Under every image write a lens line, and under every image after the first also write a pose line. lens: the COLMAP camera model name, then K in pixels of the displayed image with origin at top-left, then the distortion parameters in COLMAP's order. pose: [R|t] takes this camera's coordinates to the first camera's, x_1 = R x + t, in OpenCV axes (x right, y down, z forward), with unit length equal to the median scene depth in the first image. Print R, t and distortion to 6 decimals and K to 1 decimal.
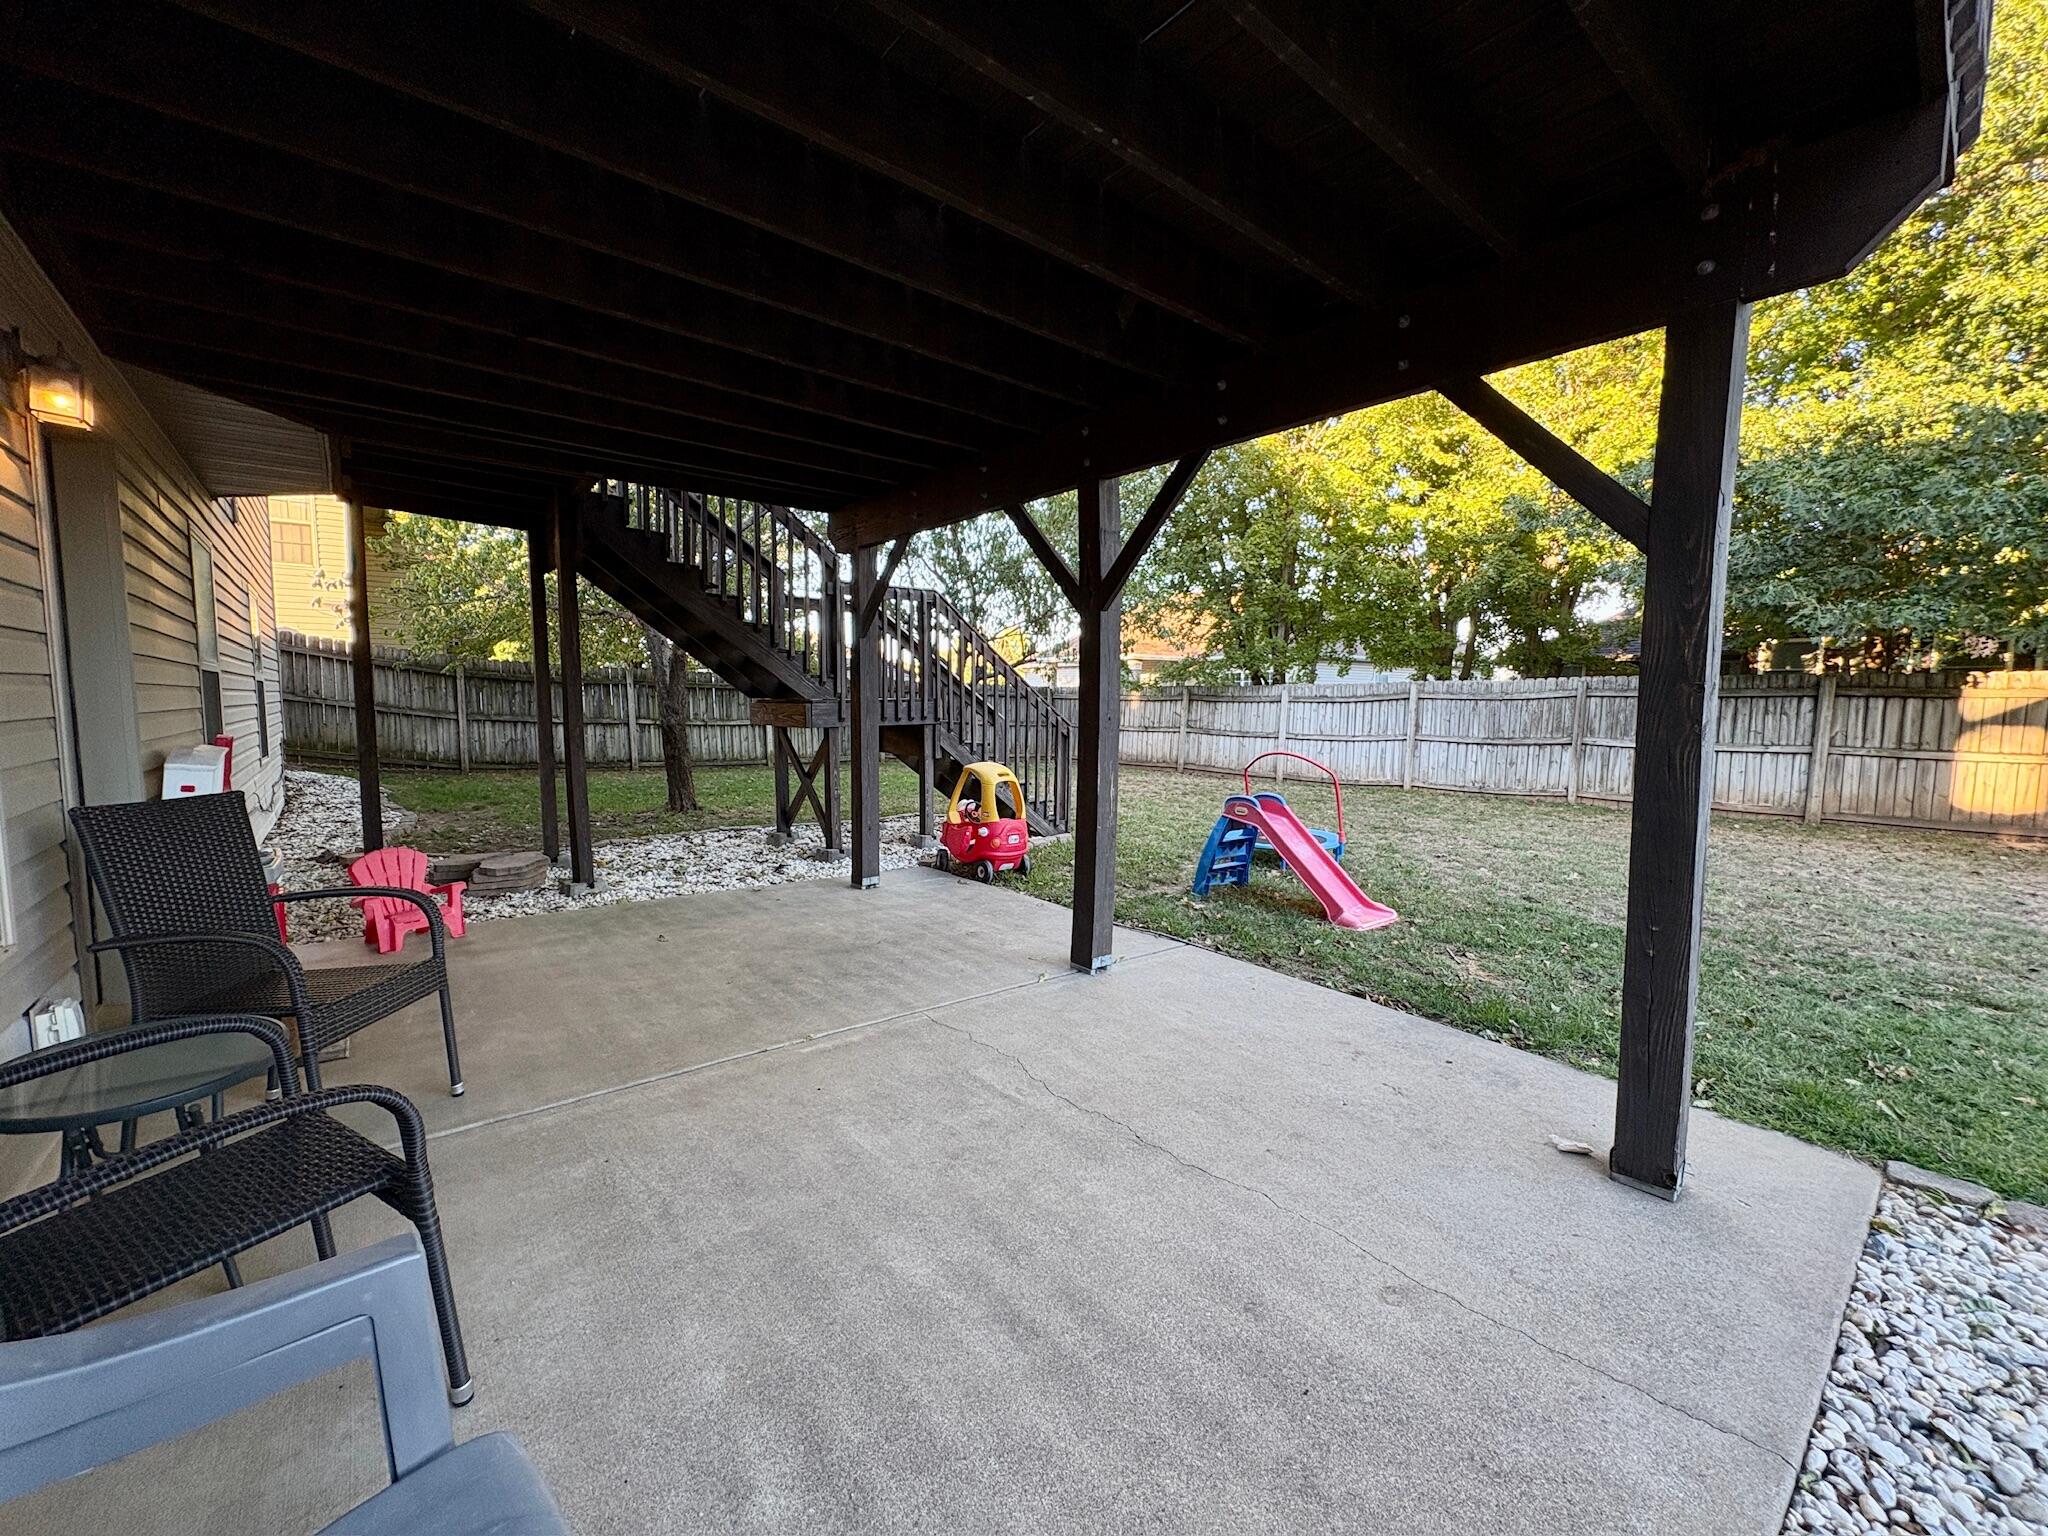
lens RADIAL K [[812.3, 0, 1024.0], [0, 812.3, 768.0], [0, 0, 1]] dist [0.002272, 0.000132]
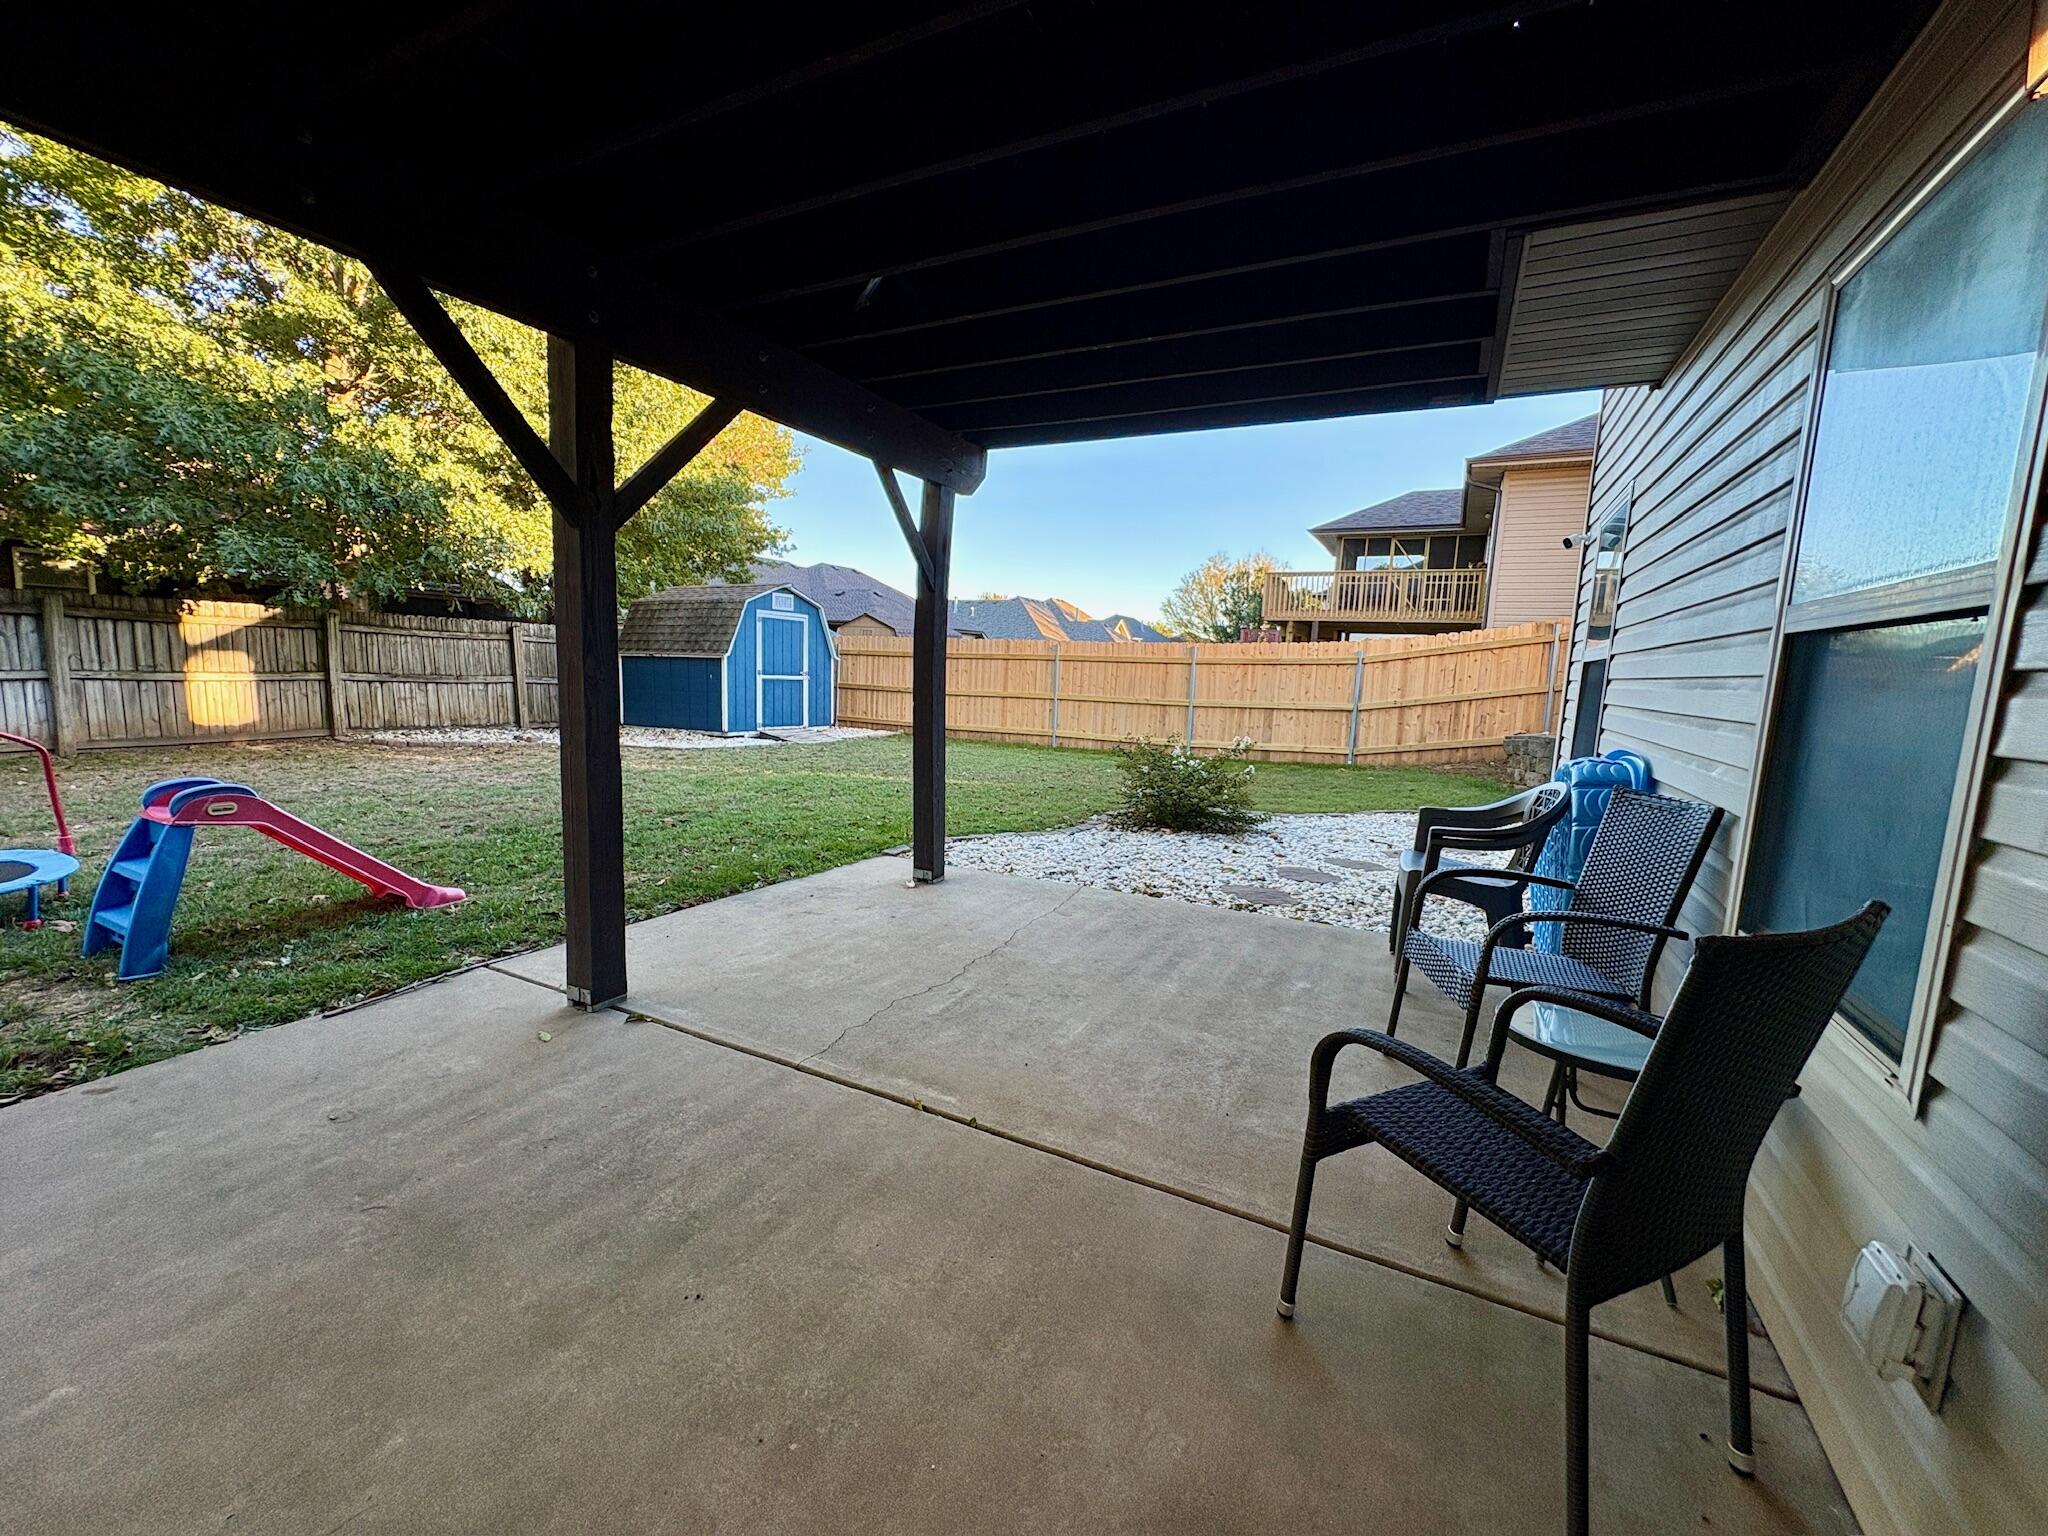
lens RADIAL K [[812.3, 0, 1024.0], [0, 812.3, 768.0], [0, 0, 1]] dist [0.002272, 0.000132]
pose [[-0.391282, -0.139276, 0.909671, -0.685297], [0.035600, 0.985451, 0.166192, -0.076443], [-0.919582, 0.097412, -0.380631, 0.839918]]
